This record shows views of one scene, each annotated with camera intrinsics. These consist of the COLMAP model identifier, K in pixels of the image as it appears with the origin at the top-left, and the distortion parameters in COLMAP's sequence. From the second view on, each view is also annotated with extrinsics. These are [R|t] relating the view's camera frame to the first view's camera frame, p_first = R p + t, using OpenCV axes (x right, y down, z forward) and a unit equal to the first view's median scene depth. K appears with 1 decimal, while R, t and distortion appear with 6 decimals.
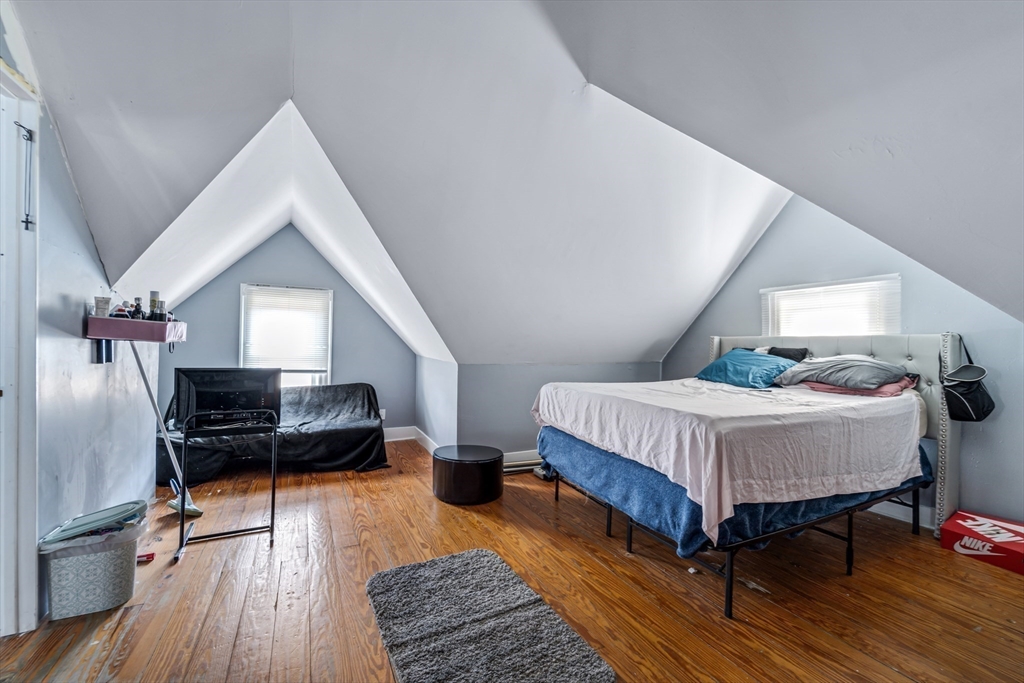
lens RADIAL K [[419.7, 0, 515.9], [0, 419.7, 342.6], [0, 0, 1]] dist [-0.000552, -0.000299]
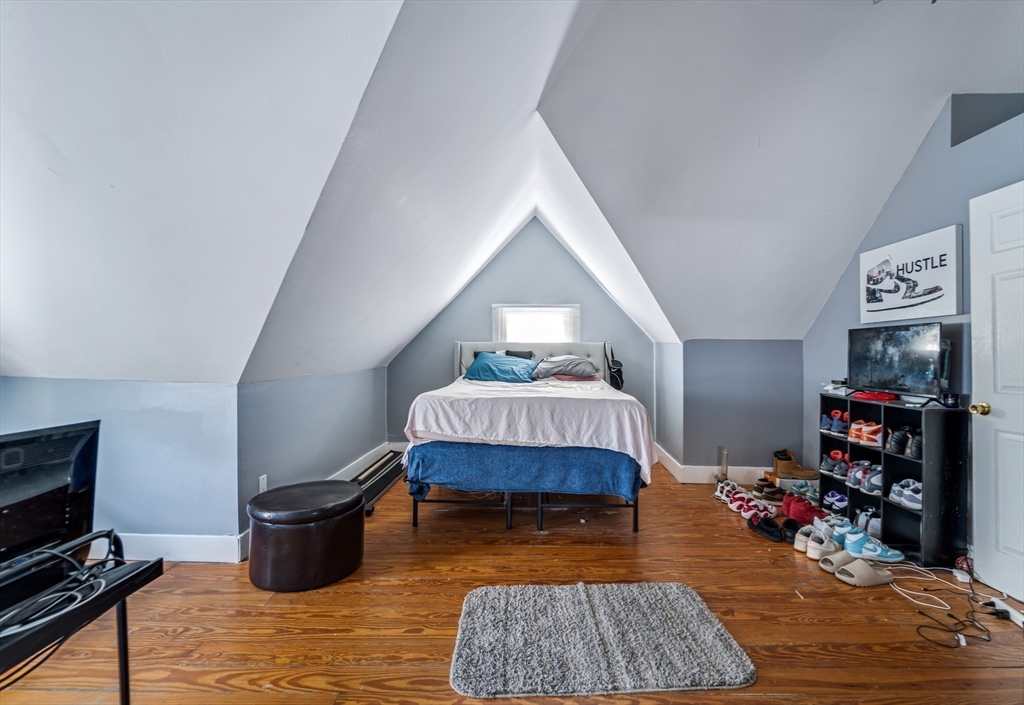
lens RADIAL K [[450.5, 0, 502.4], [0, 450.5, 347.6], [0, 0, 1]] dist [-0.002272, -0.000779]
pose [[0.452652, -0.007877, 0.891653, -0.788649], [-0.001810, 0.999951, 0.009753, -0.014724], [-0.891685, -0.006029, 0.452615, 0.480227]]
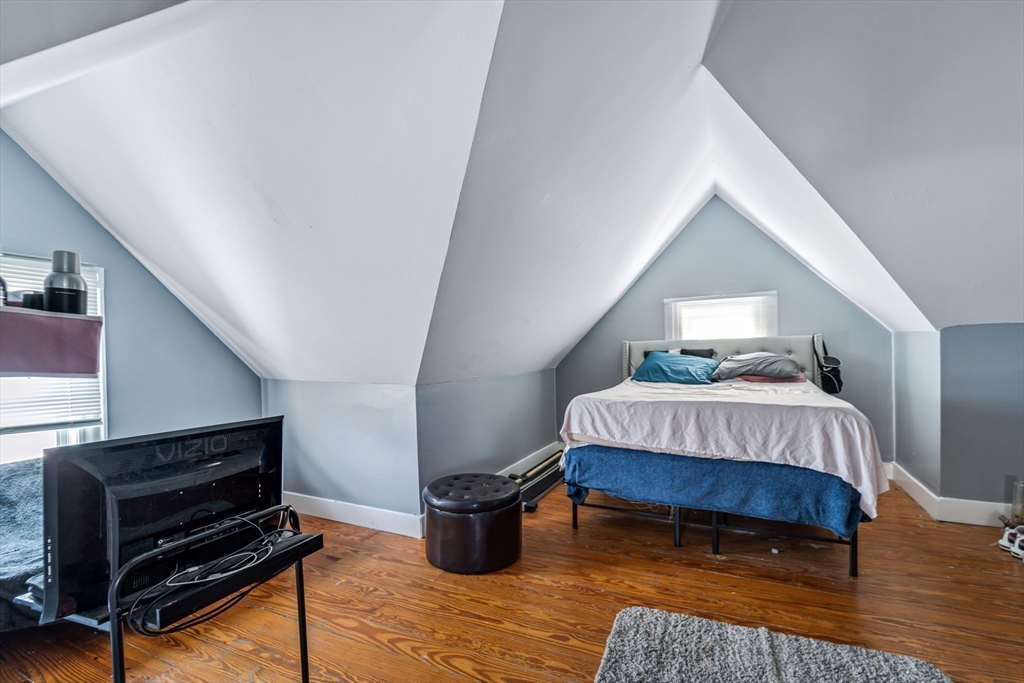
lens RADIAL K [[434.5, 0, 492.6], [0, 434.5, 364.1], [0, 0, 1]] dist [0.001968, -0.002515]
pose [[0.787056, -0.048745, 0.614952, -0.694160], [0.033491, 0.998779, 0.036305, -0.011255], [-0.615972, -0.007979, 0.787728, 0.460293]]
